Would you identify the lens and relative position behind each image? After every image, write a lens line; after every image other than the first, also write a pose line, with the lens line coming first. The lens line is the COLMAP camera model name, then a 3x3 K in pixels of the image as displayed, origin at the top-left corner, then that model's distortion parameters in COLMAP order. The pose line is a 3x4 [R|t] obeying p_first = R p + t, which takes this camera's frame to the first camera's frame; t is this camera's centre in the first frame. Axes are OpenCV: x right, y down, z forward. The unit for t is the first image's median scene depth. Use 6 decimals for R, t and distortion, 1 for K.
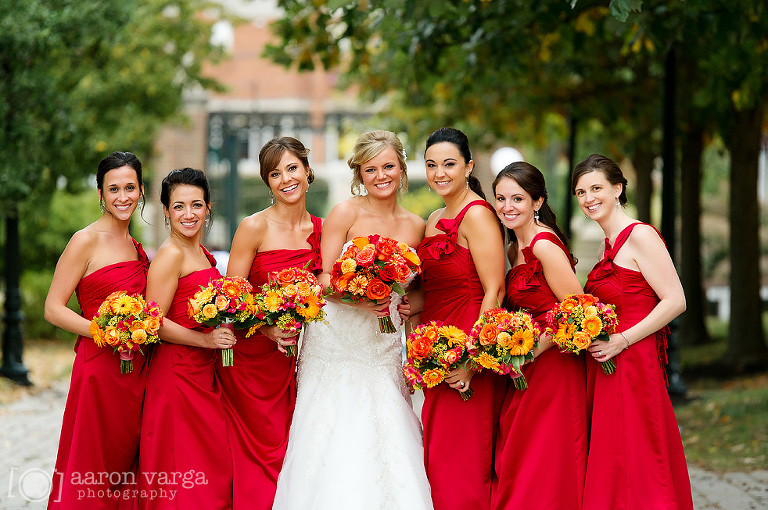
lens RADIAL K [[3648.5, 0, 384.0], [0, 3648.5, 255.0], [0, 0, 1]] dist [0.282209, 4.655948]
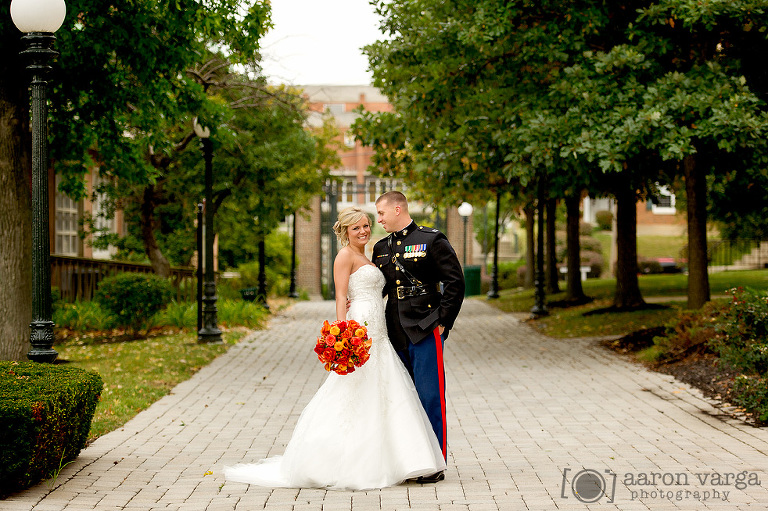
lens RADIAL K [[2032.7, 0, 384.0], [0, 2032.7, 255.5], [0, 0, 1]] dist [-0.100611, -0.679625]
pose [[0.999977, -0.006705, -0.000655, -0.021992], [0.006706, 0.999974, 0.002690, -0.003642], [0.000637, -0.002694, 0.999996, -0.301794]]
